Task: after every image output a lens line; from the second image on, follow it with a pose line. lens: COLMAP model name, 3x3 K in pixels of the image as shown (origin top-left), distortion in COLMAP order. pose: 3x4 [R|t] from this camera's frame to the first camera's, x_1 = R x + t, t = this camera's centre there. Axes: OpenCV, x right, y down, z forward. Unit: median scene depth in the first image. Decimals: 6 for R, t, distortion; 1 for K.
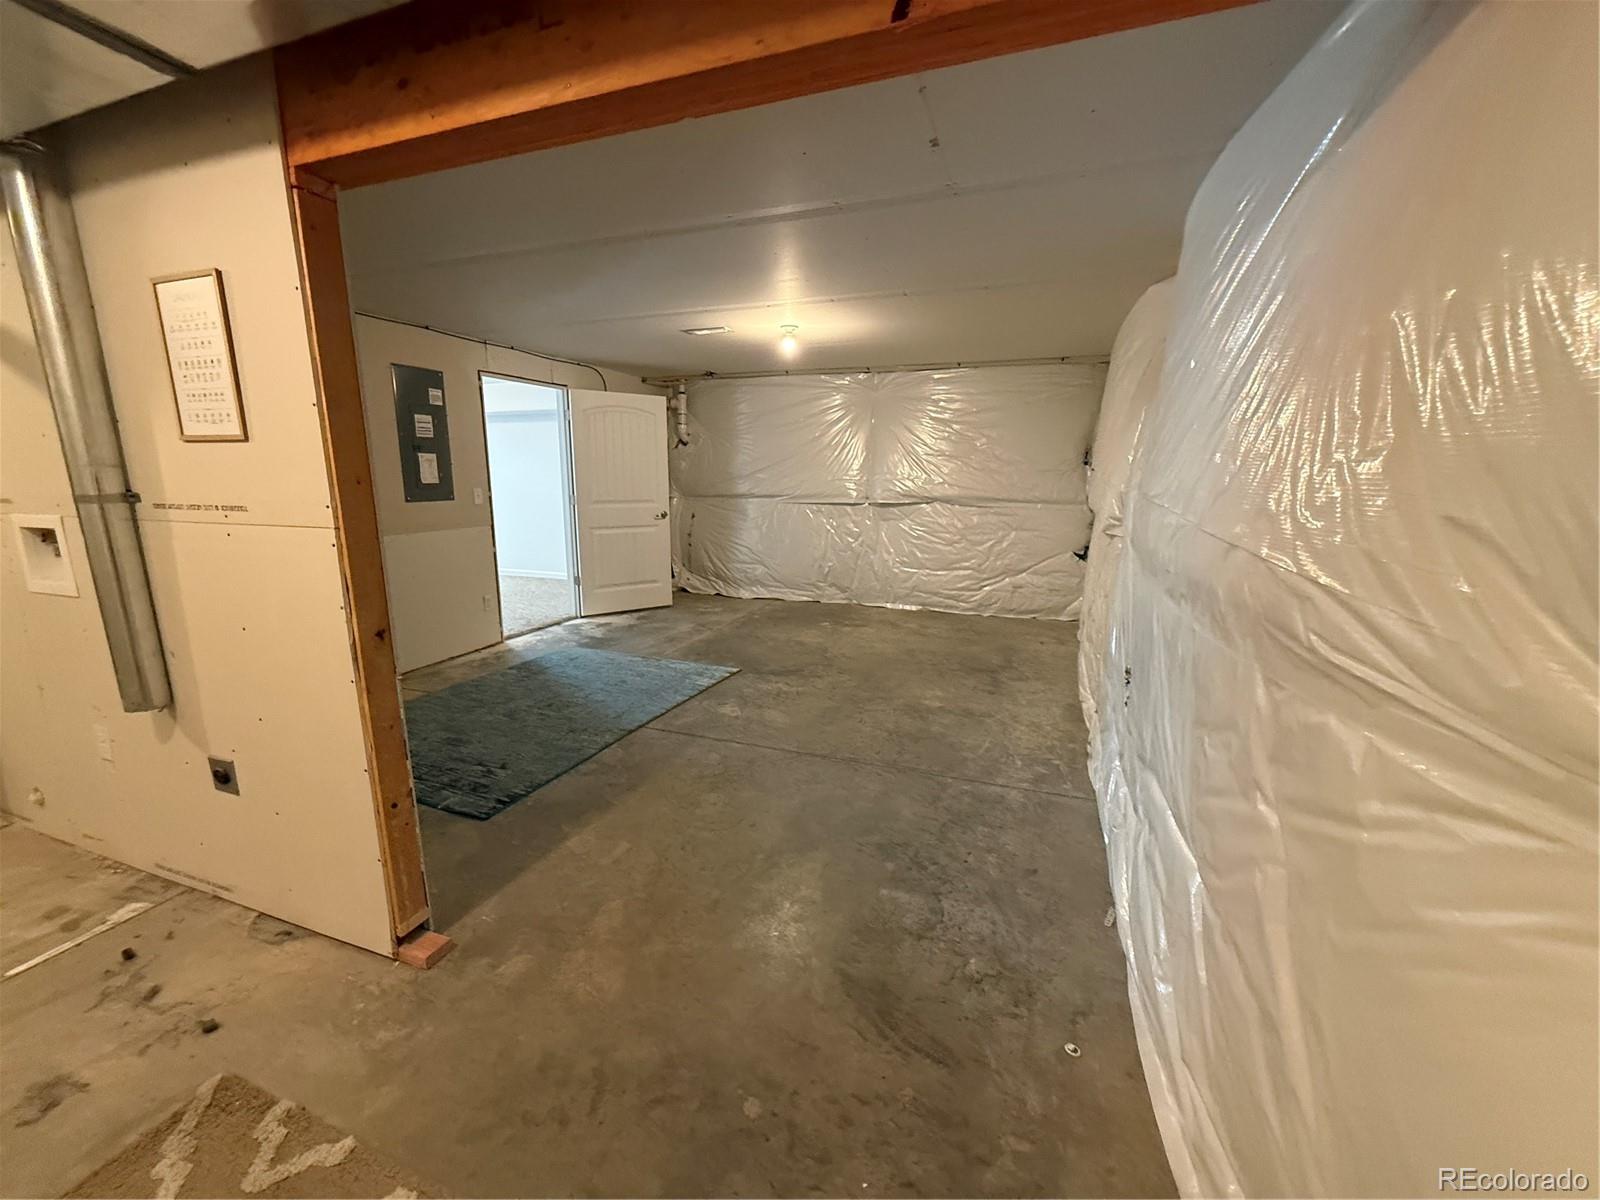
lens RADIAL K [[638.0, 0, 803.6], [0, 638.0, 598.2], [0, 0, 1]] dist [0.000716, -0.000030]
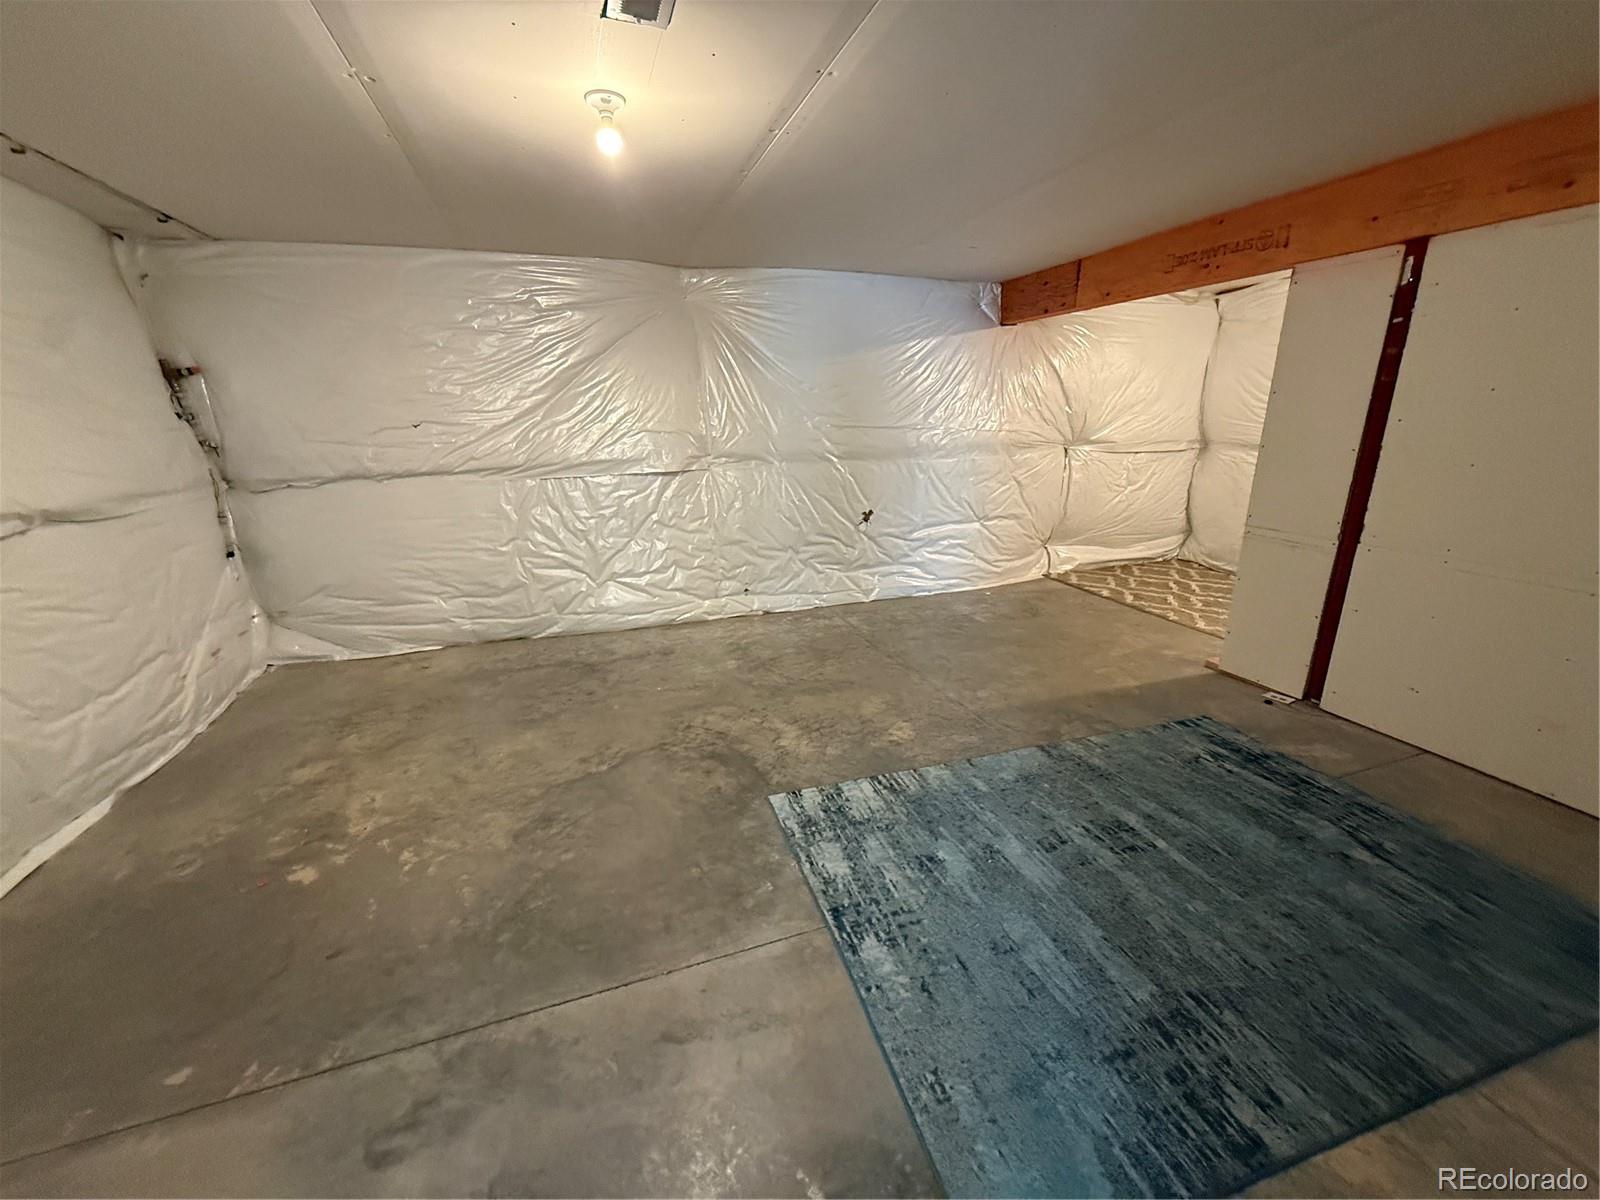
lens RADIAL K [[638.0, 0, 803.6], [0, 638.0, 598.2], [0, 0, 1]] dist [0.000716, -0.000030]
pose [[-0.637827, -0.210916, 0.740737, -0.574660], [0.165028, 0.902006, 0.398936, -0.299081], [-0.752292, 0.376695, -0.540517, 1.425703]]
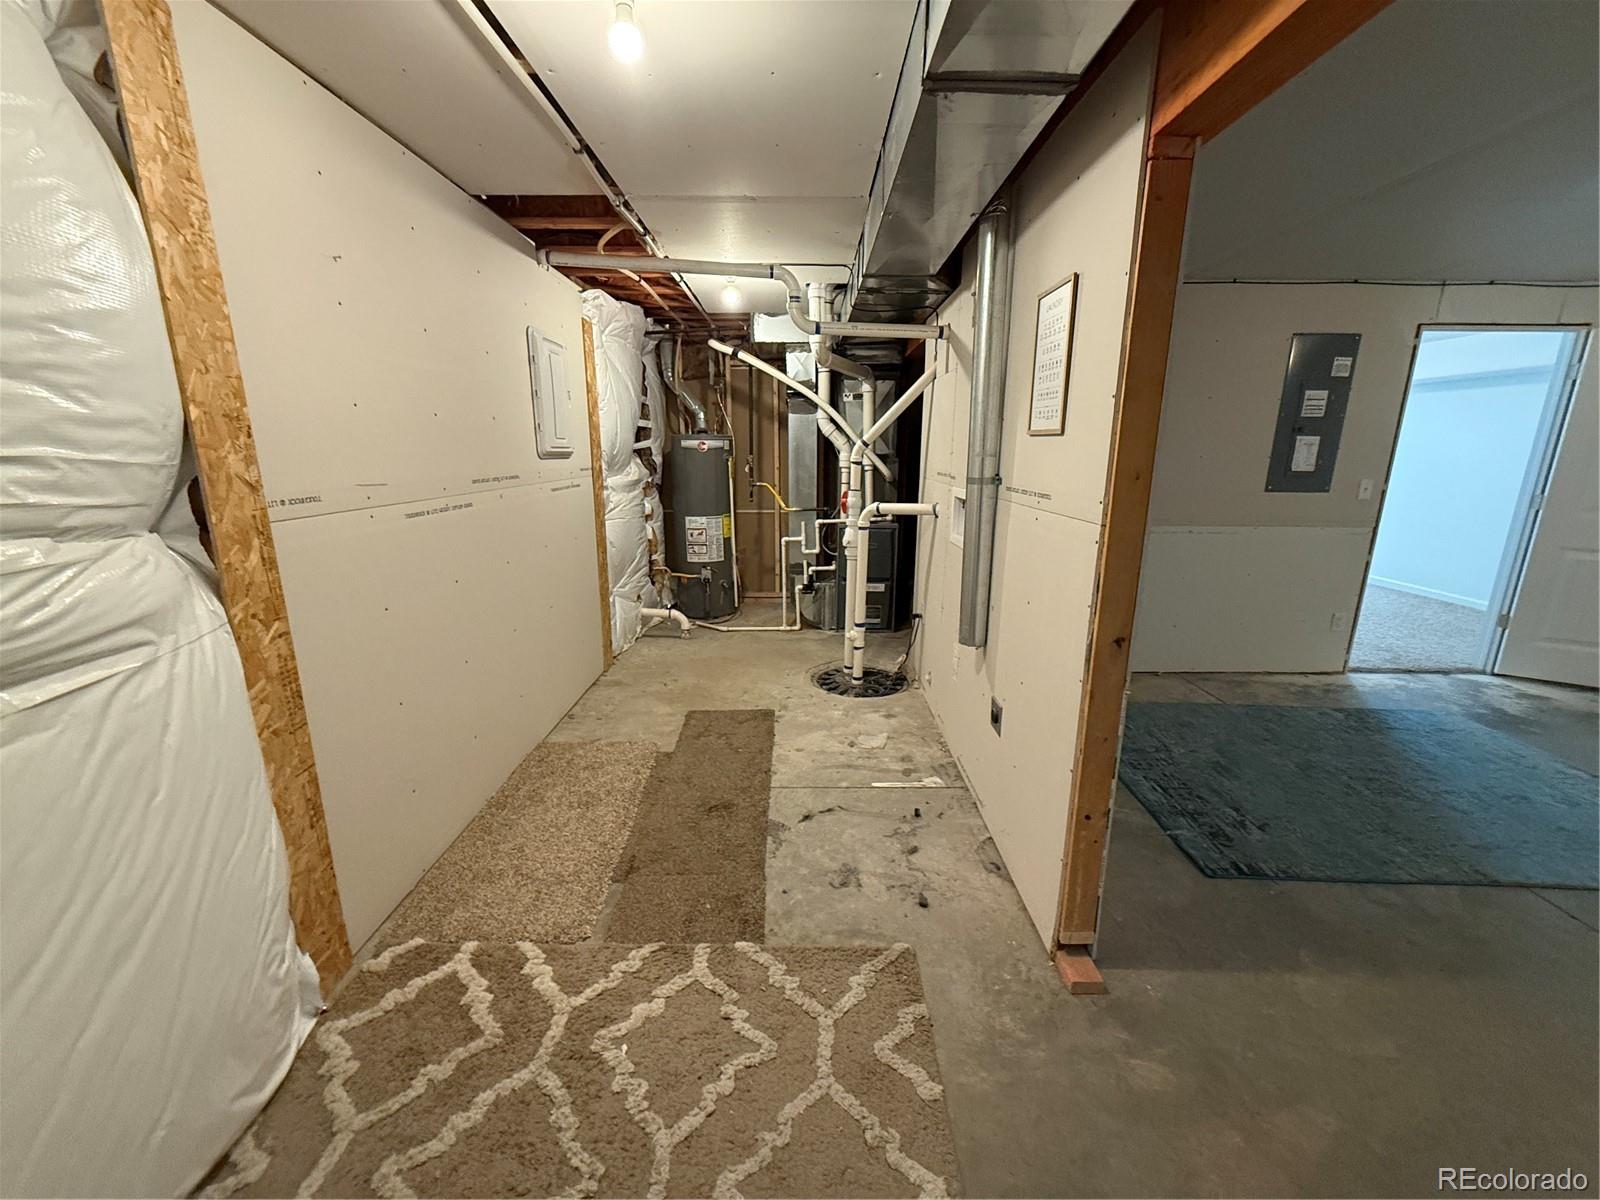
lens RADIAL K [[638.0, 0, 803.6], [0, 638.0, 598.2], [0, 0, 1]] dist [0.000716, -0.000030]
pose [[0.342641, 0.217449, -0.913955, 0.006147], [-0.189046, 0.968903, 0.159649, -0.029988], [0.920249, 0.118077, 0.373094, 0.100884]]
